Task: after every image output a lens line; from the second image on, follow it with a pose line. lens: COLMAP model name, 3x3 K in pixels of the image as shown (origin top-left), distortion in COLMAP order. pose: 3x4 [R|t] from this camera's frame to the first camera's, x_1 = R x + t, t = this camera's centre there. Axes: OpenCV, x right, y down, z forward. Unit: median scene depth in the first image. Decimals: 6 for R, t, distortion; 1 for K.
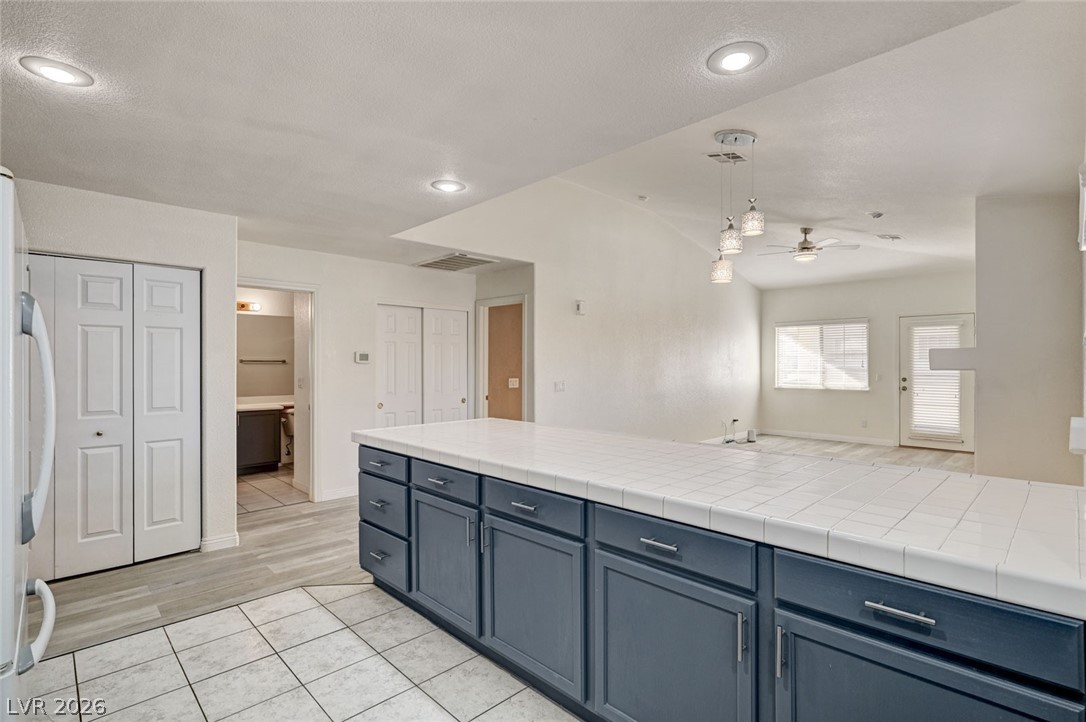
lens RADIAL K [[515.3, 0, 543.0], [0, 515.3, 361.0], [0, 0, 1]] dist [0.000620, -0.000058]
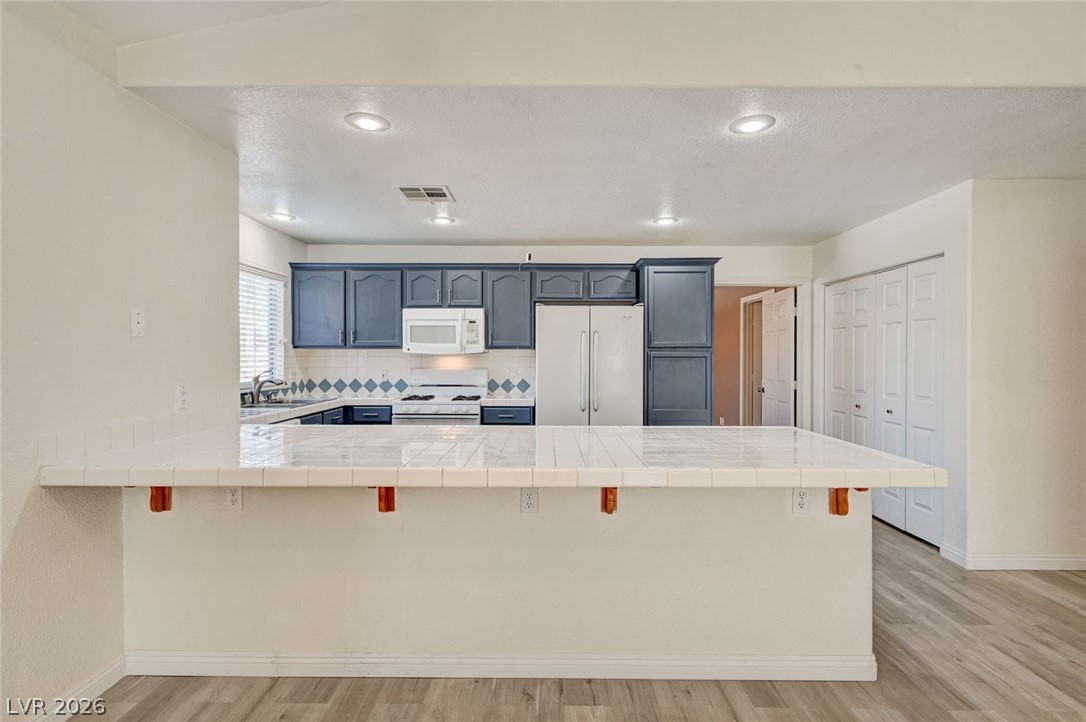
lens RADIAL K [[499.4, 0, 543.0], [0, 499.4, 361.0], [0, 0, 1]] dist [0.001923, 0.000193]
pose [[-0.699338, 0.007679, -0.714749, 0.229784], [0.002028, 0.999960, 0.008759, 0.004286], [0.714788, 0.004676, -0.699326, 0.517239]]
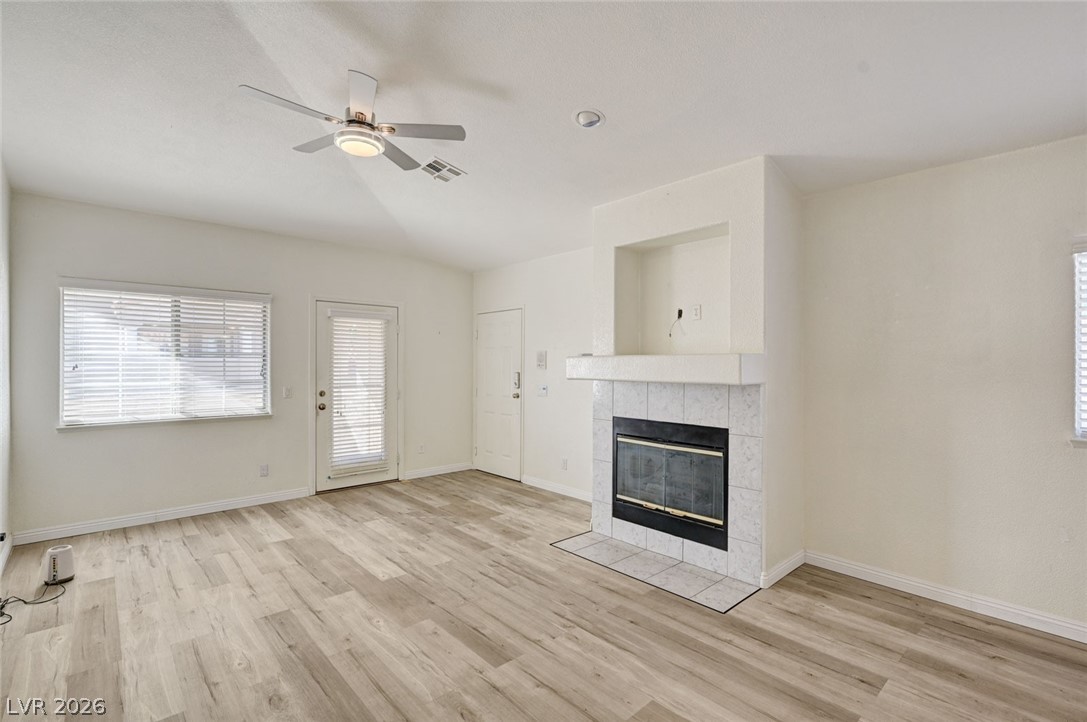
lens RADIAL K [[500.2, 0, 550.1], [0, 500.2, 365.1], [0, 0, 1]] dist [0.000890, 0.000049]
pose [[0.026448, -0.000641, 0.999650, 0.053256], [-0.007597, 0.999971, 0.000842, -0.004157], [-0.999621, -0.007616, 0.026442, 0.691353]]
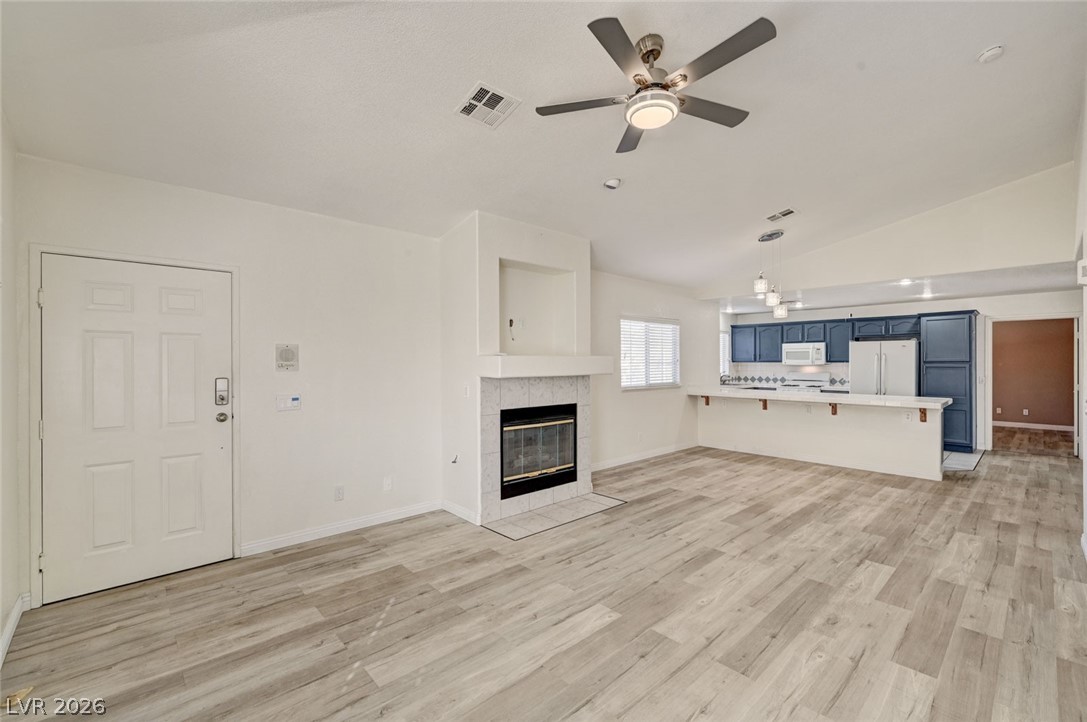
lens RADIAL K [[461.3, 0, 547.6], [0, 461.3, 360.5], [0, 0, 1]] dist [-0.000927, 0.000214]
pose [[-0.999861, 0.003455, 0.016310, 0.496033], [0.003343, 0.999971, -0.006897, -0.004104], [-0.016334, -0.006841, -0.999843, 1.156180]]
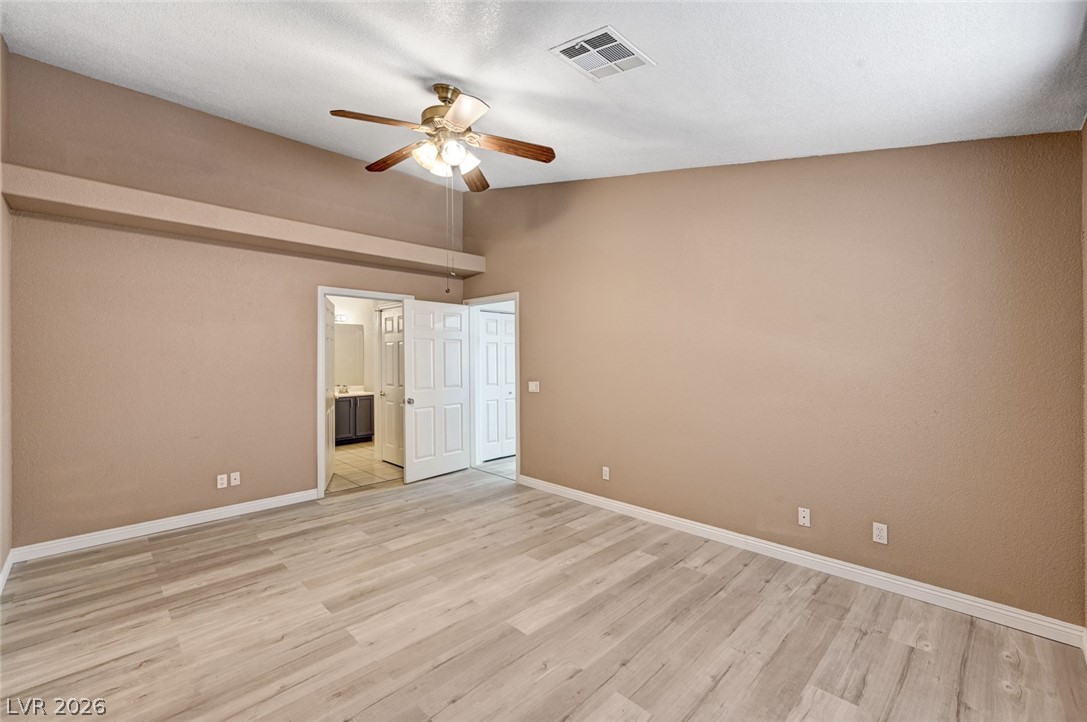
lens RADIAL K [[451.5, 0, 539.7], [0, 451.5, 357.4], [0, 0, 1]] dist [0.013478, -0.000051]
pose [[0.999975, -0.006803, 0.002015, -0.346274], [0.006794, 0.999967, 0.004497, -0.007060], [-0.002046, -0.004483, 0.999988, -0.414348]]
